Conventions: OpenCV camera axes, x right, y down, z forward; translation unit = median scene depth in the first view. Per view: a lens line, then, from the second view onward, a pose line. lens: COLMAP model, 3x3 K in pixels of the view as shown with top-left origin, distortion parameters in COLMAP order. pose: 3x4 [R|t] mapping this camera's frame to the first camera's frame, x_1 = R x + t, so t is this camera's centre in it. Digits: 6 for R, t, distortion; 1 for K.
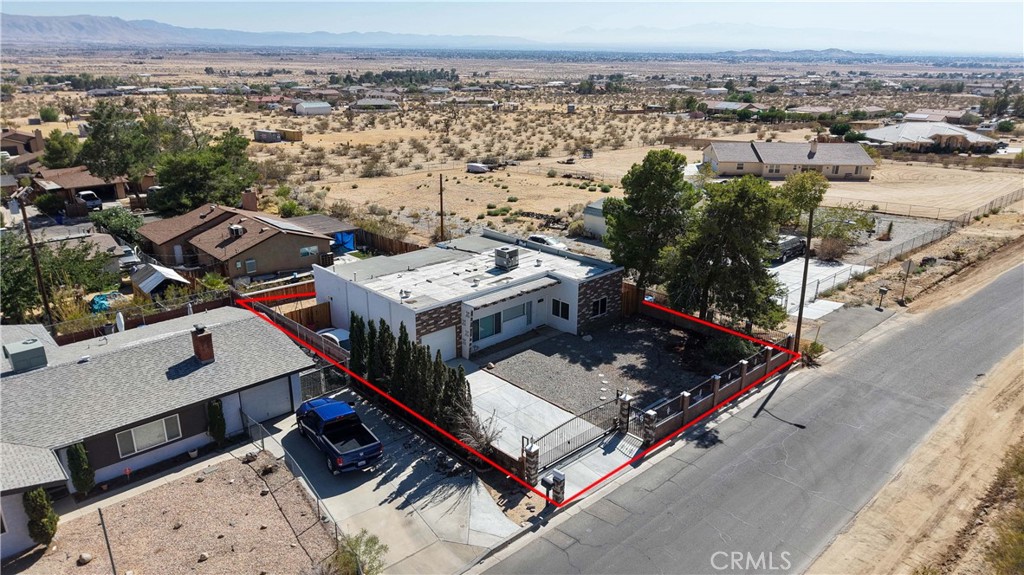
lens RADIAL K [[684.6, 0, 512.9], [0, 684.6, 287.4], [0, 0, 1]] dist [0.017876, -0.018825]
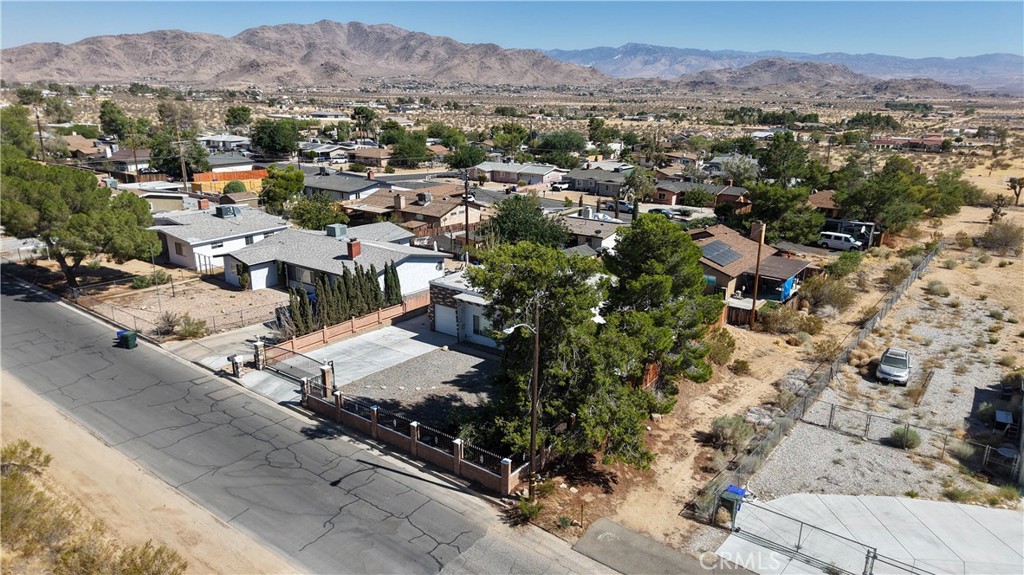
lens RADIAL K [[684.6, 0, 508.2], [0, 684.6, 289.7], [0, 0, 1]] dist [0.017876, -0.018825]
pose [[0.170100, 0.273869, -0.946605, 0.998828], [-0.328500, 0.921417, 0.207552, -0.241185], [0.929061, 0.275655, 0.246699, 0.728191]]
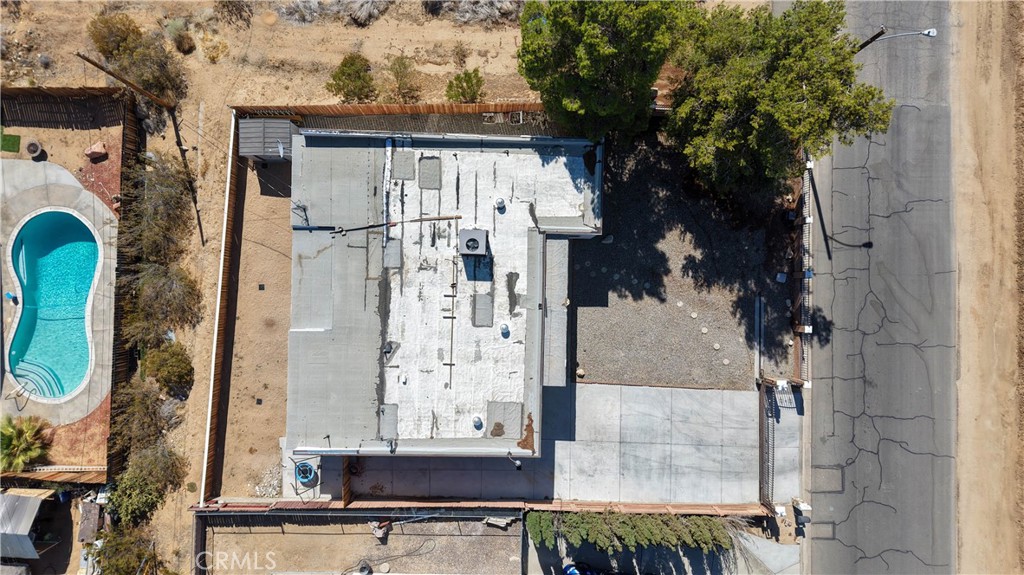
lens RADIAL K [[684.6, 0, 511.5], [0, 684.6, 279.8], [0, 0, 1]] dist [0.017876, -0.018825]
pose [[0.700967, -0.713121, 0.010230, -0.017612], [0.221676, 0.231486, 0.947246, -0.733774], [-0.677868, -0.661720, 0.320346, 0.793761]]
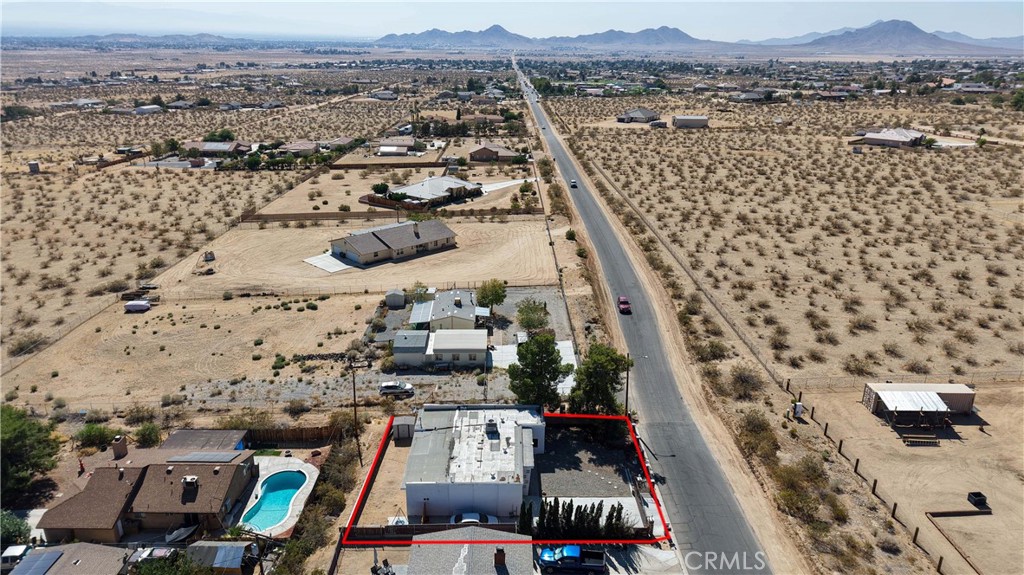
lens RADIAL K [[684.6, 0, 513.7], [0, 684.6, 284.1], [0, 0, 1]] dist [0.017876, -0.018825]
pose [[0.681148, -0.252760, 0.687132, -1.102409], [0.239121, 0.963853, 0.117512, -0.598508], [-0.691996, 0.084265, 0.716966, -0.263002]]
